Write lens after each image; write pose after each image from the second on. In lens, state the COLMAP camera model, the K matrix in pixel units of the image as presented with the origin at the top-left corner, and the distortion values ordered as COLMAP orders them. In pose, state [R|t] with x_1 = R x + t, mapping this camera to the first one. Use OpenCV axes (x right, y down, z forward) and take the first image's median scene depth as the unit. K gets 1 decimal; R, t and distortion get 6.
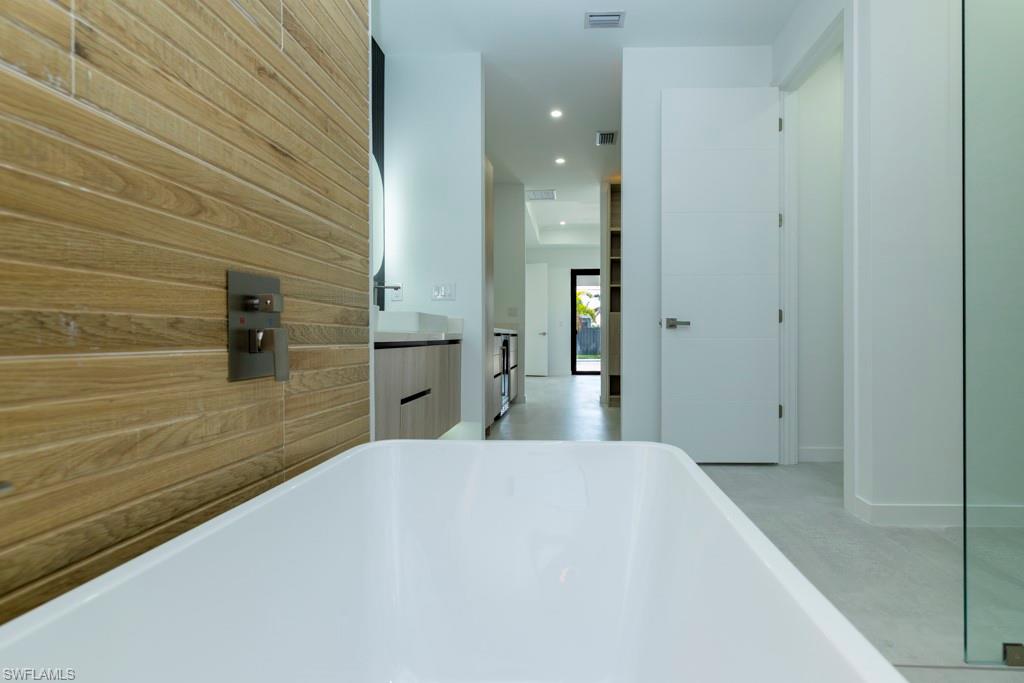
lens RADIAL K [[466.1, 0, 541.8], [0, 466.1, 340.6], [0, 0, 1]] dist [0.000644, 0.000427]
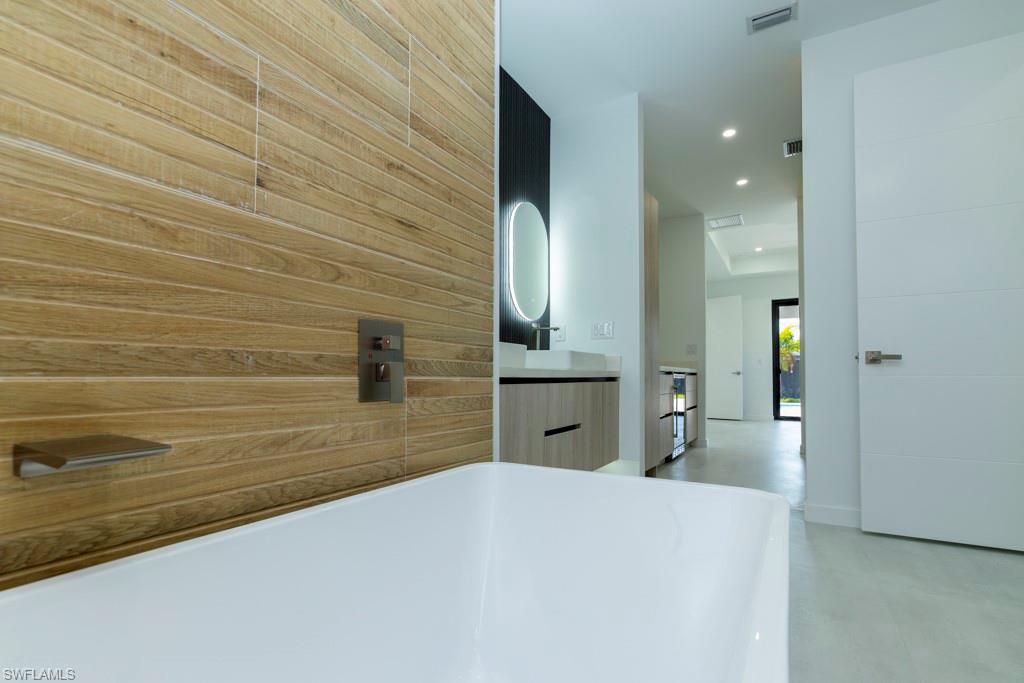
lens RADIAL K [[461.3, 0, 509.4], [0, 461.3, 365.6], [0, 0, 1]] dist [-0.002416, 0.000018]
pose [[0.886113, -0.007258, -0.463413, 0.277113], [-0.007902, 0.999495, -0.030764, 0.018451], [0.463402, 0.030922, 0.885608, 0.024889]]
